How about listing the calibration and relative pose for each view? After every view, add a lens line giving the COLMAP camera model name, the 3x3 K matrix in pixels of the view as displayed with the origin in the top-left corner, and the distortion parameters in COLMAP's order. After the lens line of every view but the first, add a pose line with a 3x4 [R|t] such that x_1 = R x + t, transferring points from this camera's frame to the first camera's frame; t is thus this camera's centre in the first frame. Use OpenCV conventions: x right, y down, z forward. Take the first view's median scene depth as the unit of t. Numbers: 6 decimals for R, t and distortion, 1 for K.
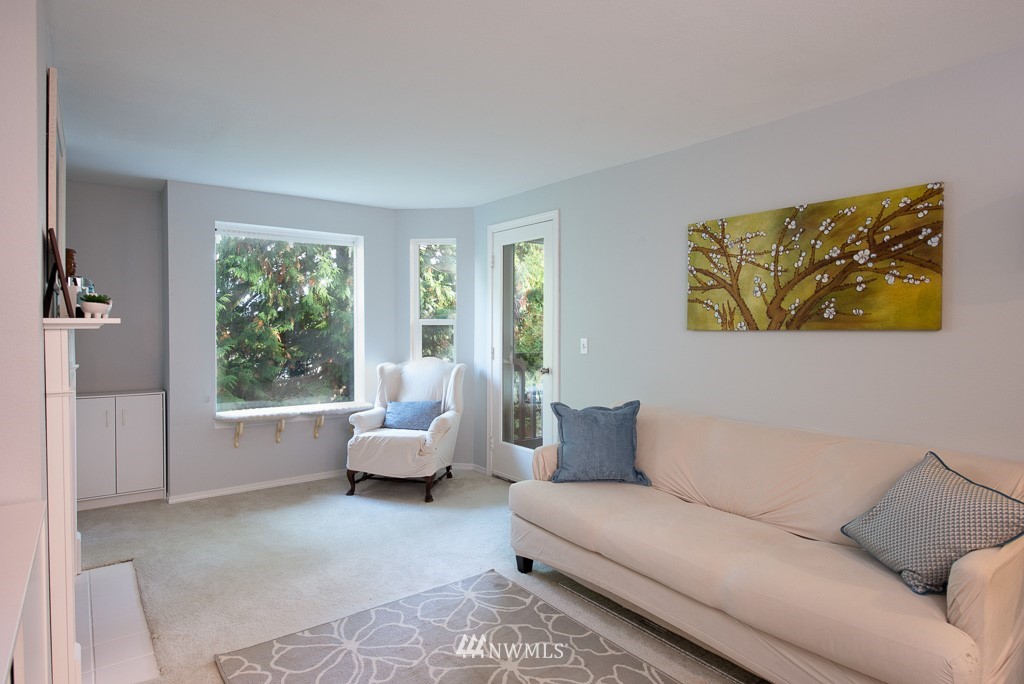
lens RADIAL K [[579.9, 0, 482.6], [0, 579.9, 336.5], [0, 0, 1]] dist [-0.006262, 0.003384]
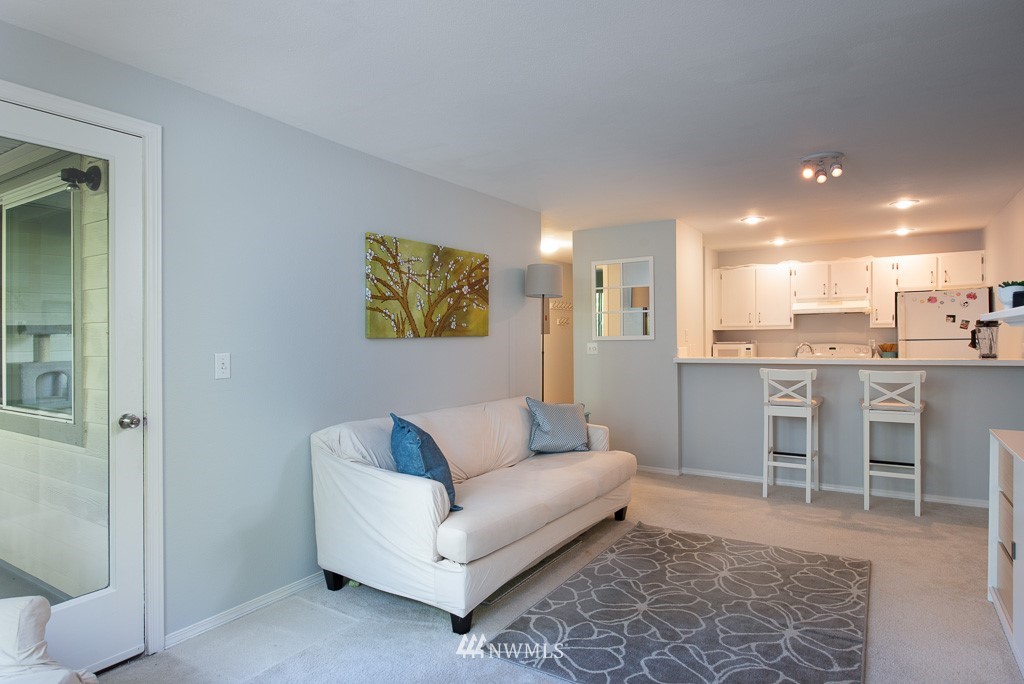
lens RADIAL K [[579.9, 0, 533.6], [0, 579.9, 335.7], [0, 0, 1]] dist [-0.006262, 0.003384]
pose [[-0.400020, 0.006460, 0.916484, -0.755732], [0.027072, 0.999622, 0.004771, -0.013962], [-0.916107, 0.026720, -0.400043, 1.286822]]
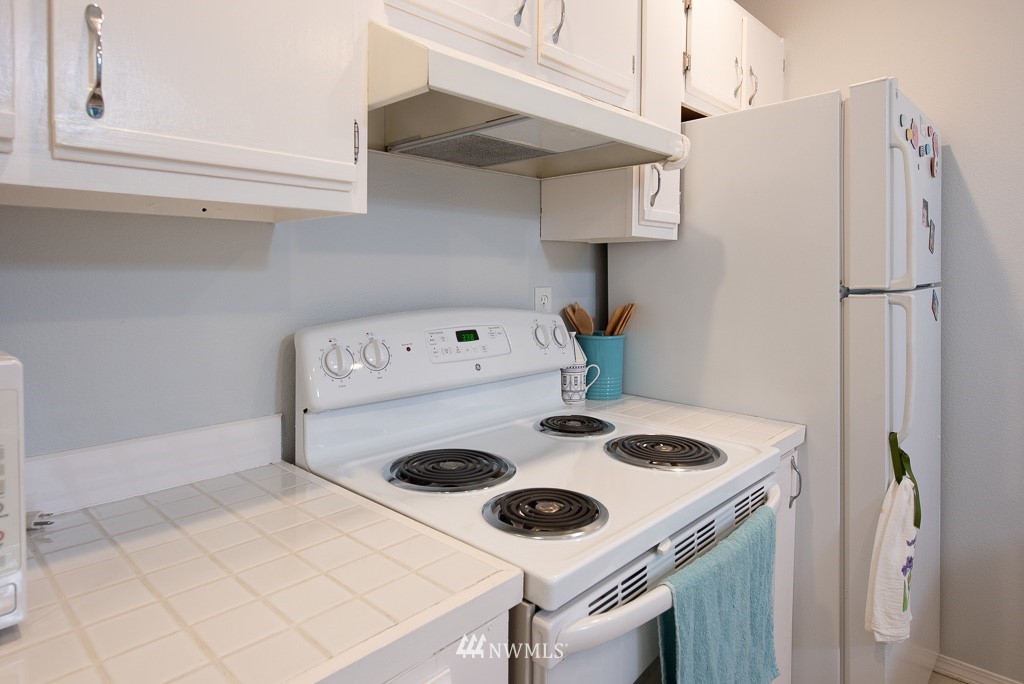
lens RADIAL K [[608.7, 0, 510.6], [0, 608.7, 293.1], [0, 0, 1]] dist [-0.002437, -0.003392]
pose [[-0.983999, 0.006728, -0.178049, 0.991586], [-0.001582, 0.998918, 0.046487, 0.026808], [0.178169, 0.046025, -0.982923, -0.306822]]
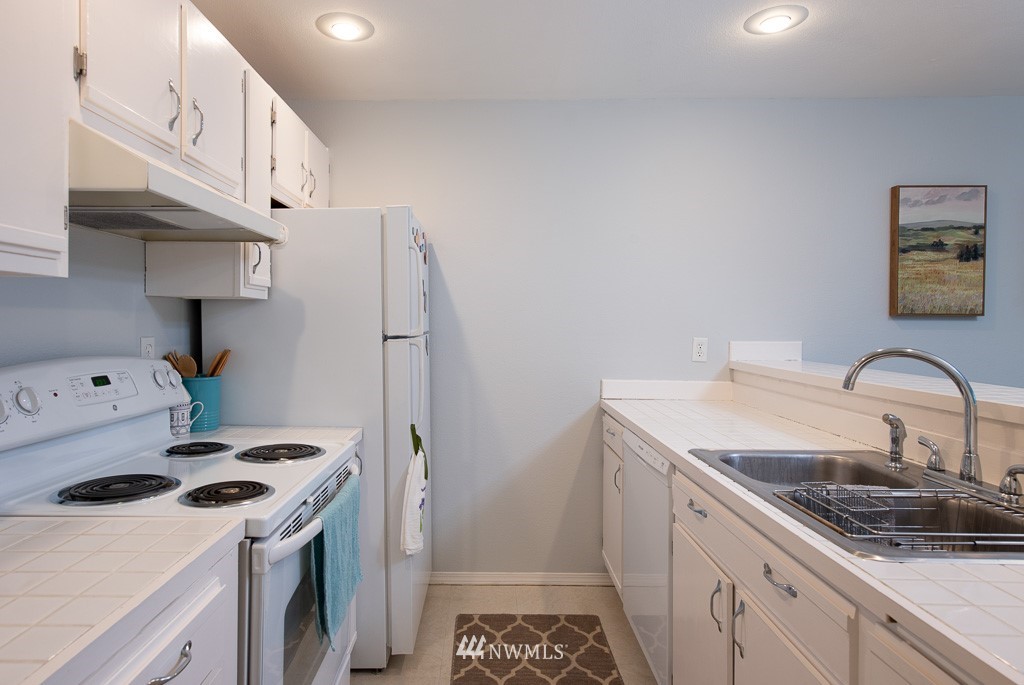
lens RADIAL K [[597.1, 0, 489.4], [0, 597.1, 334.0], [0, 0, 1]] dist [0.018164, 0.000080]
pose [[-0.595563, 0.011590, -0.803225, 1.166817], [-0.017634, 0.999466, 0.027496, 0.020204], [0.803115, 0.030540, -0.595041, -0.187524]]
